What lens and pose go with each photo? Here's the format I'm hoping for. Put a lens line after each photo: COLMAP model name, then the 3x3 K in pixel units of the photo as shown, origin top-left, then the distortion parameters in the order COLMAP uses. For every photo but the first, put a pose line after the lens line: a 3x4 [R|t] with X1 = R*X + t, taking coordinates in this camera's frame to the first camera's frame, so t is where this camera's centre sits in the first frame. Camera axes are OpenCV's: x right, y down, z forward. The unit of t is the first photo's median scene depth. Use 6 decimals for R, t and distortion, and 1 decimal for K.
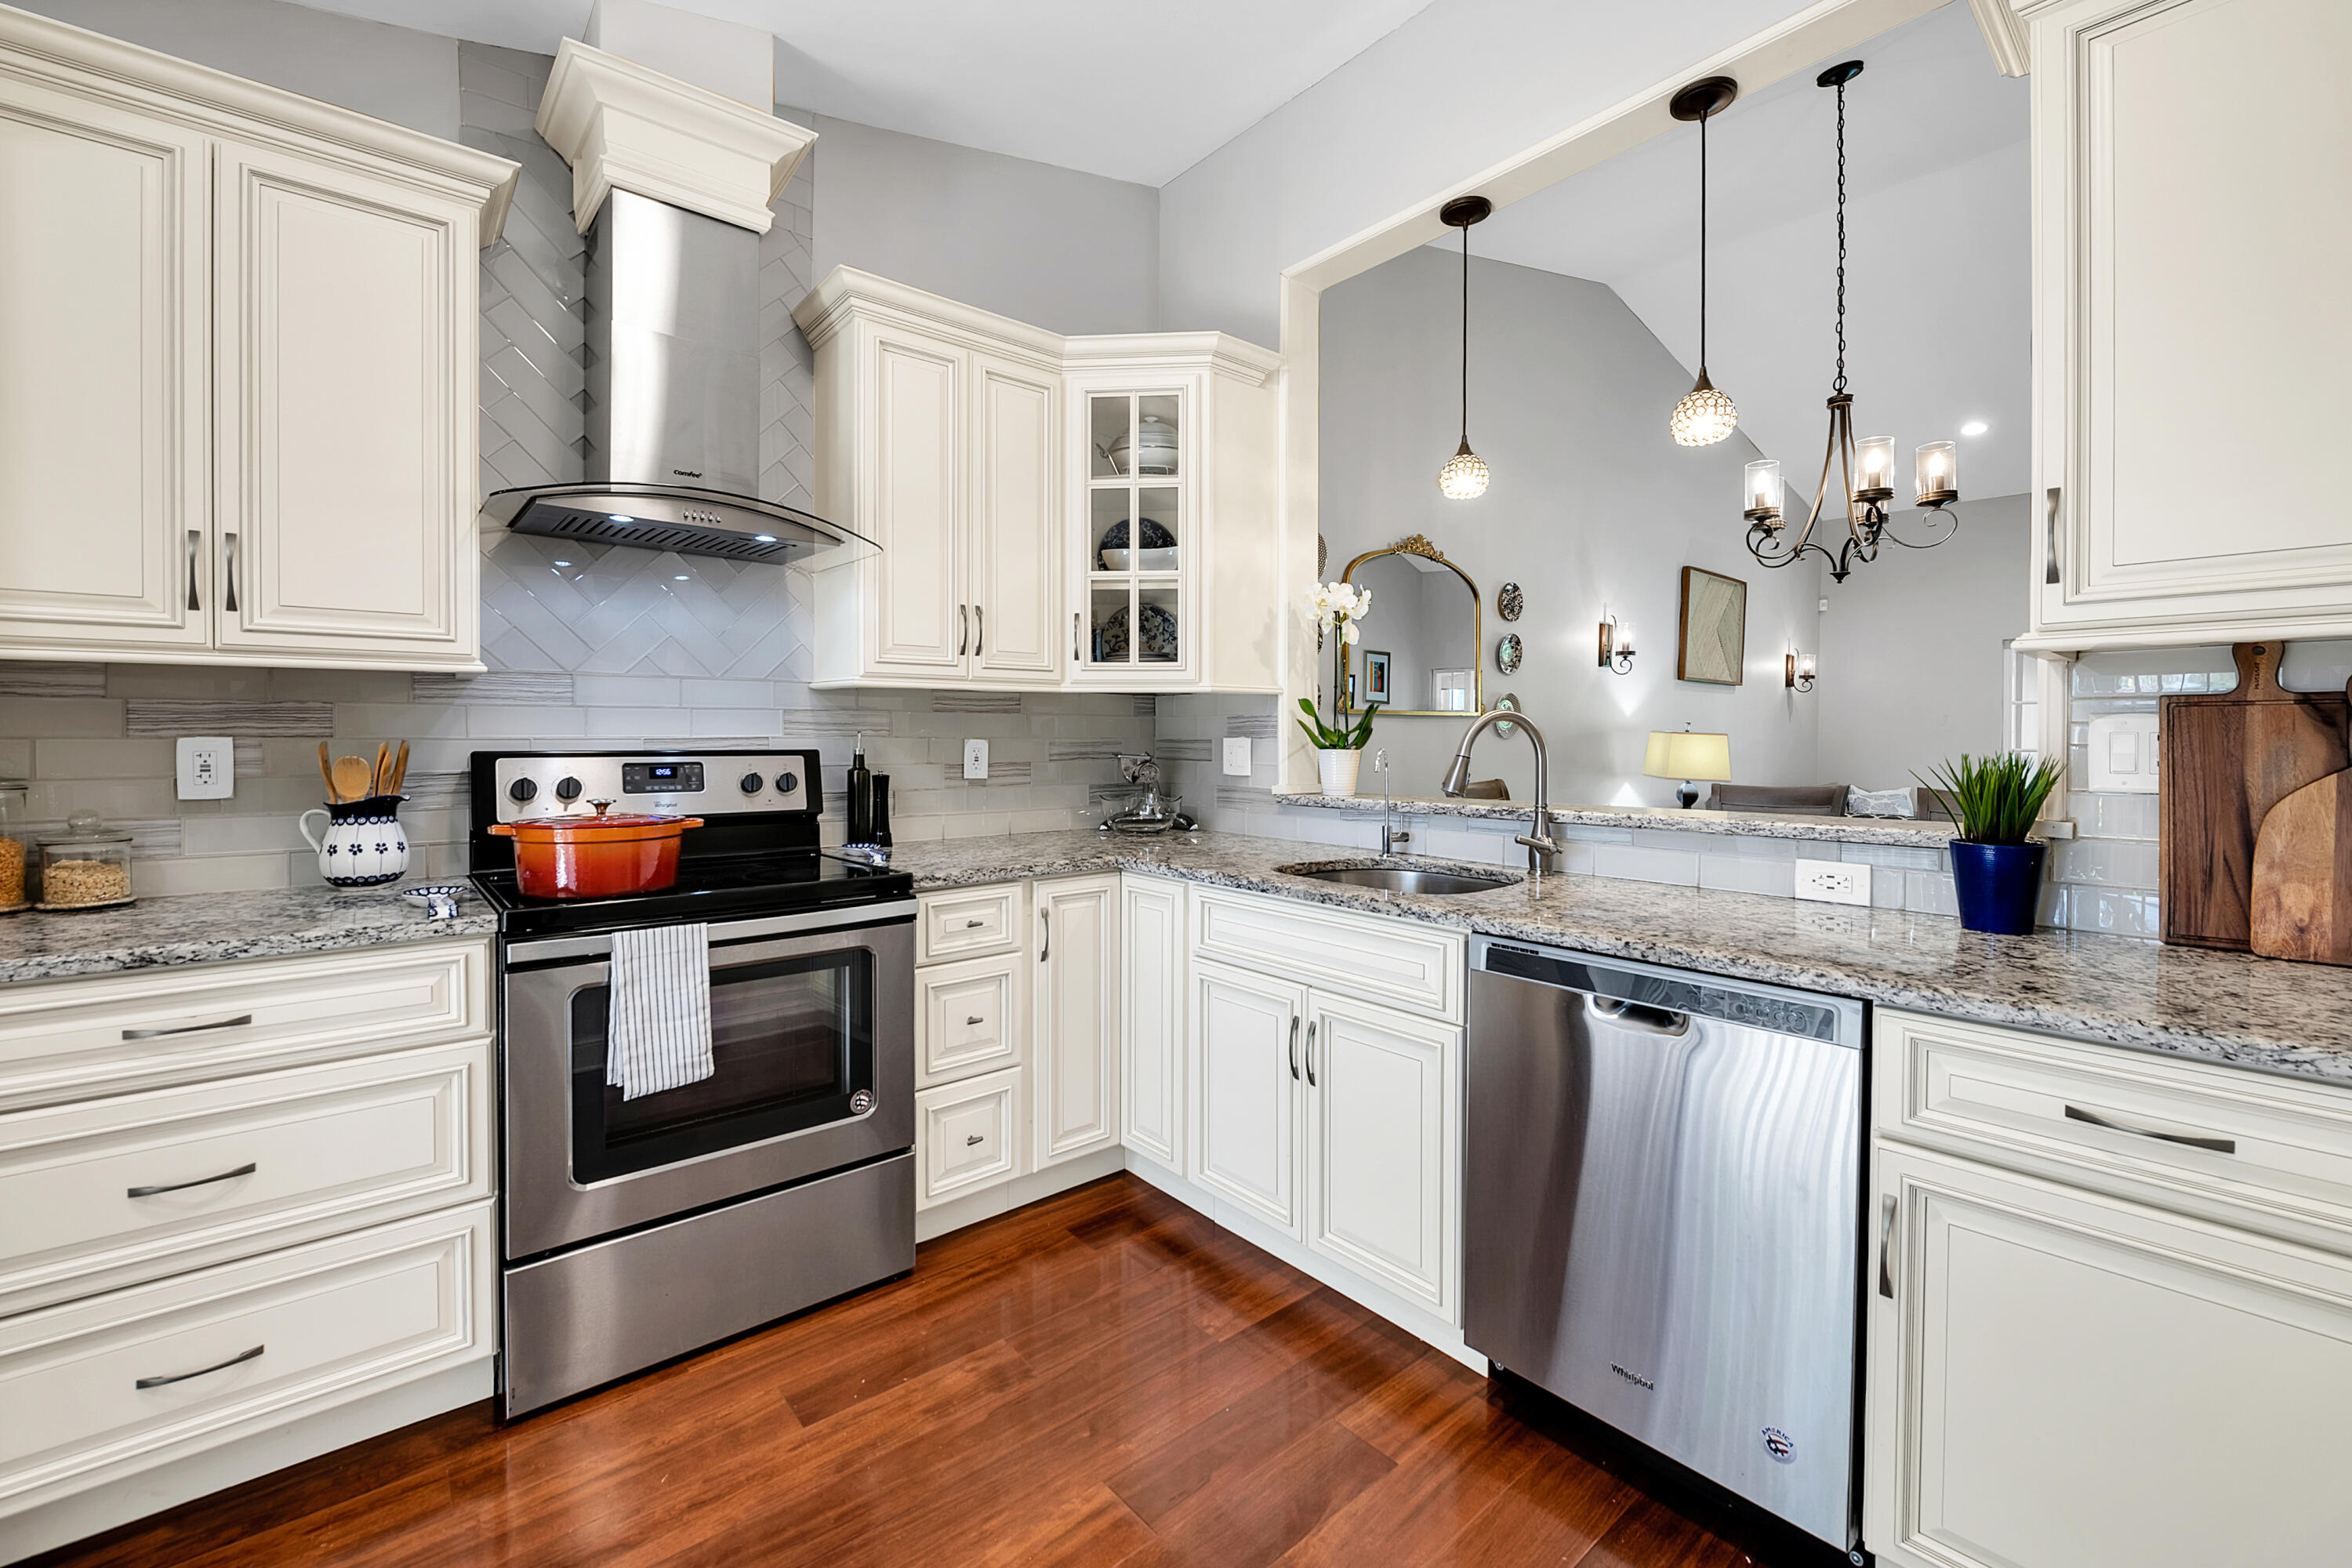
lens RADIAL K [[939.7, 0, 1178.4], [0, 939.7, 749.4], [0, 0, 1]] dist [-0.003729, -0.002938]
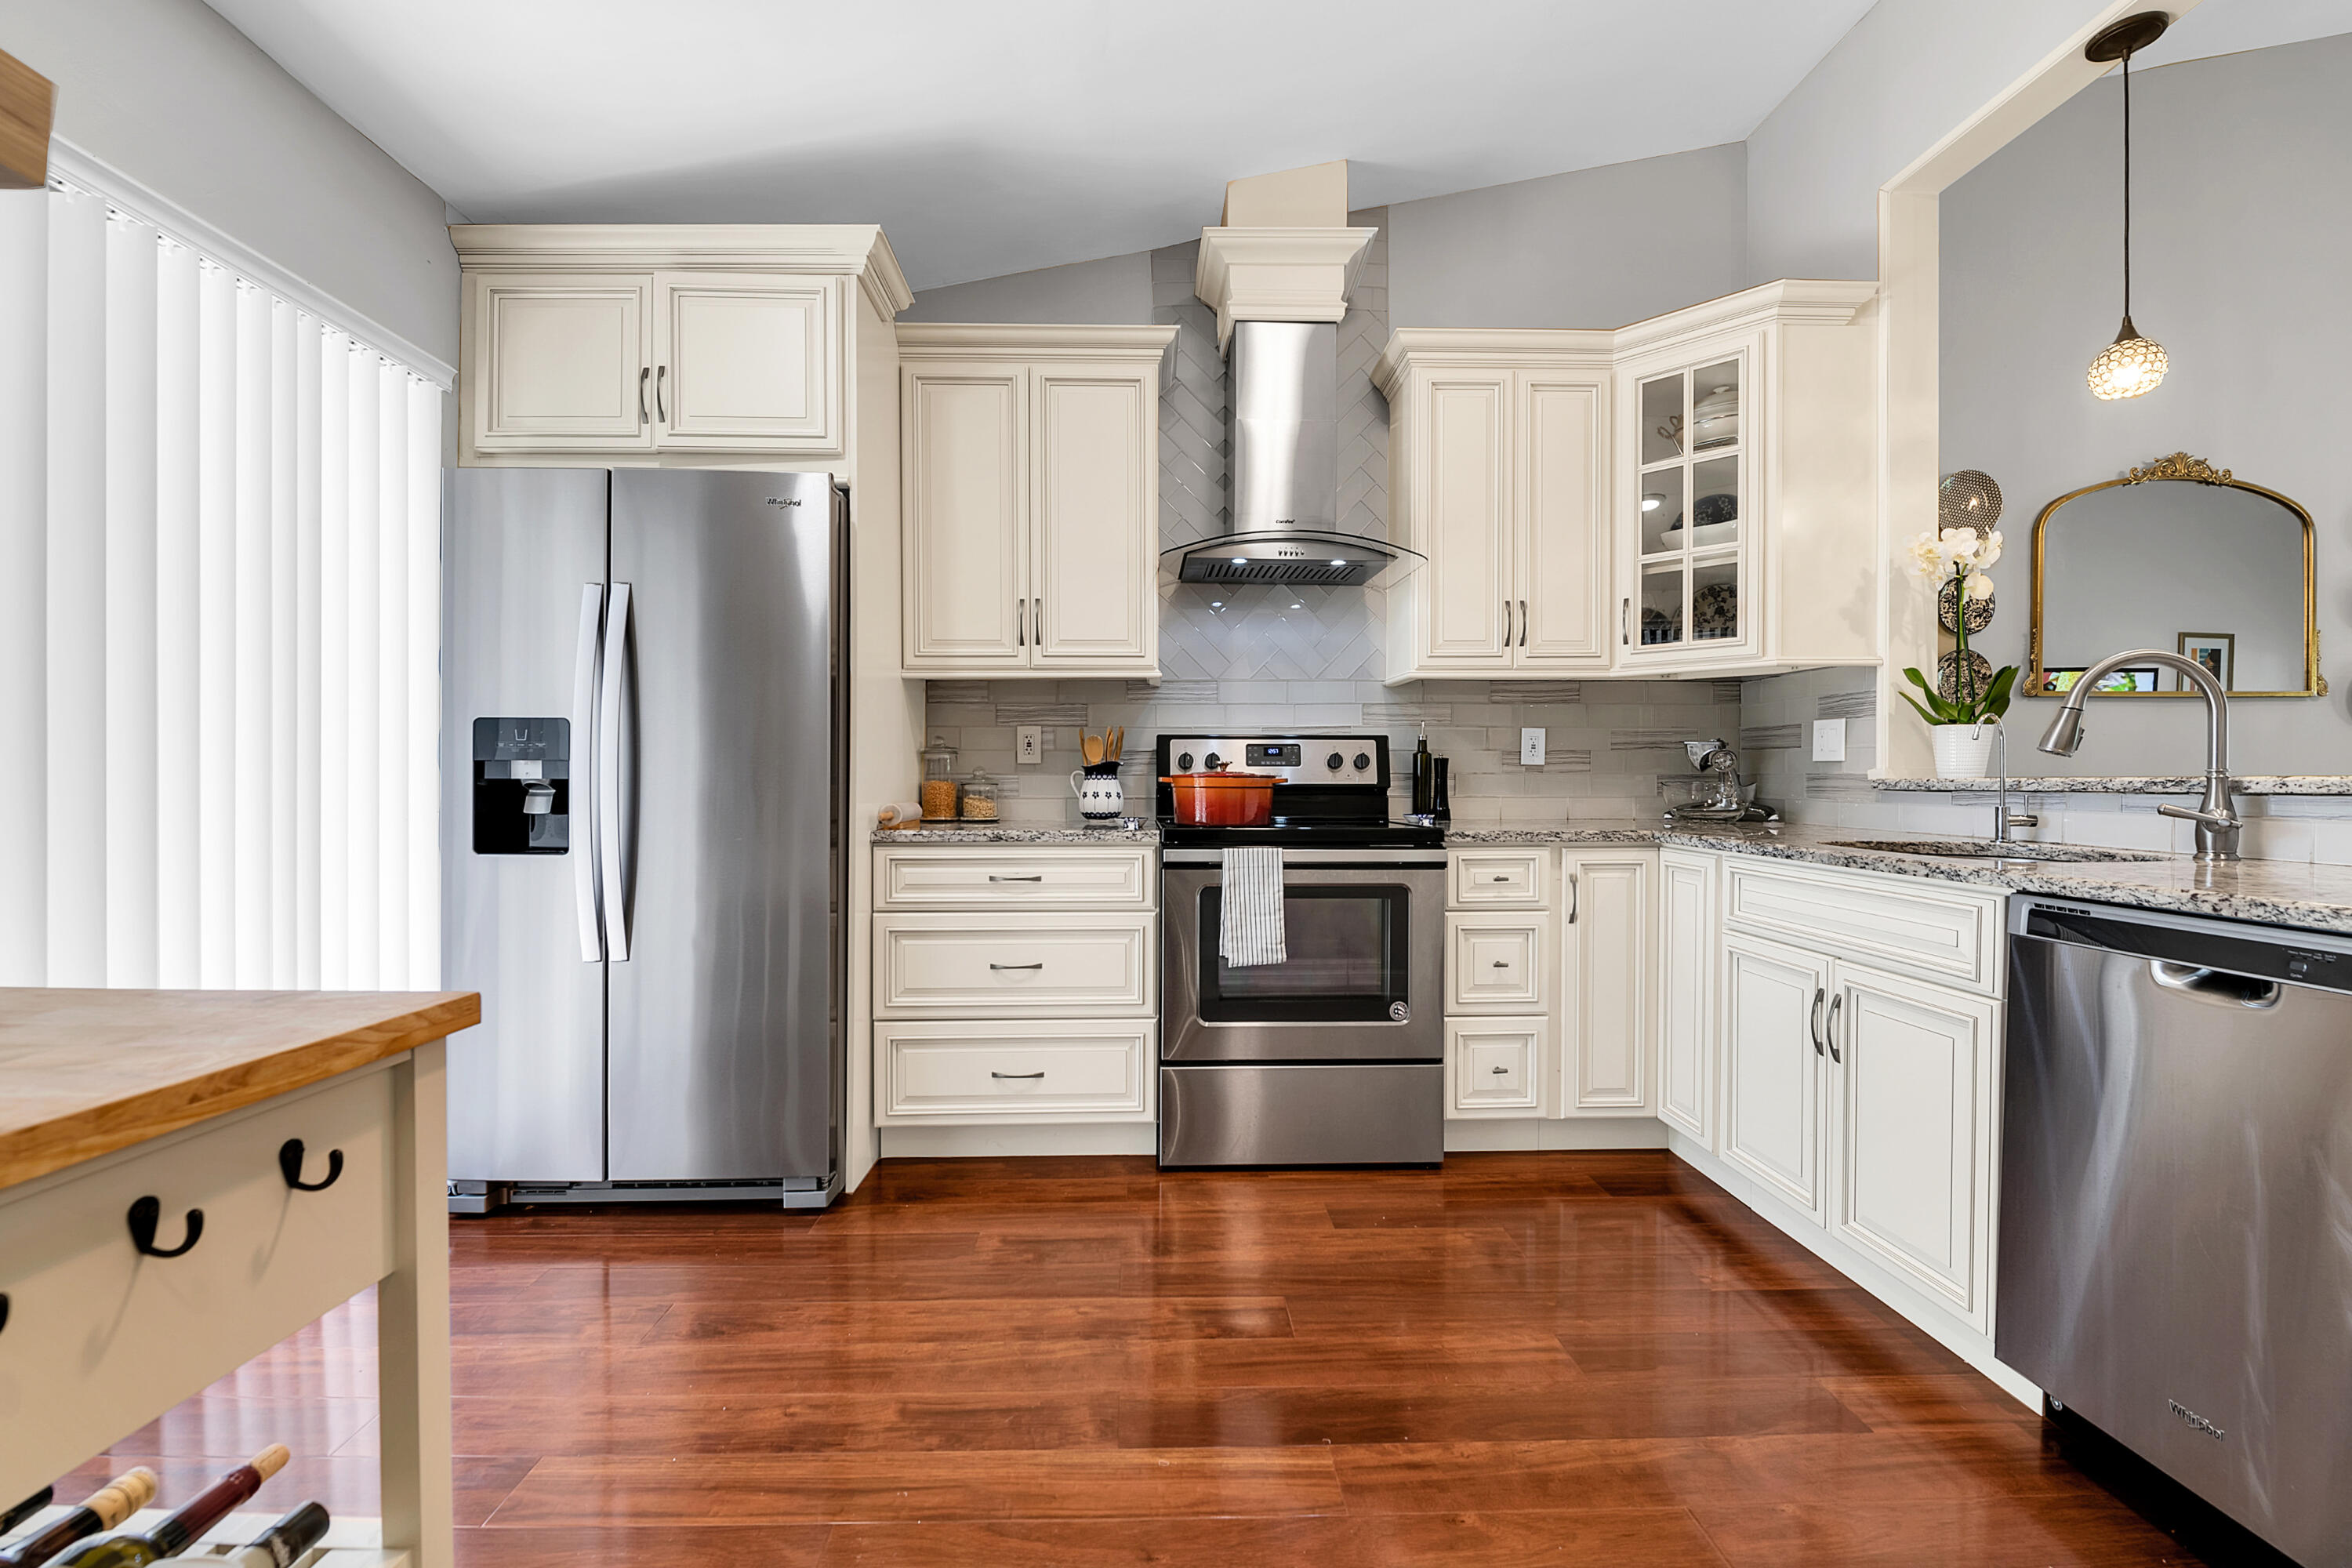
lens RADIAL K [[939.7, 0, 1187.8], [0, 939.7, 793.8], [0, 0, 1]] dist [-0.003729, -0.002938]
pose [[0.787211, 0.012418, -0.616559, 0.199713], [-0.007706, 0.999917, 0.010300, 0.081705], [0.616636, -0.003357, 0.787241, -0.135959]]
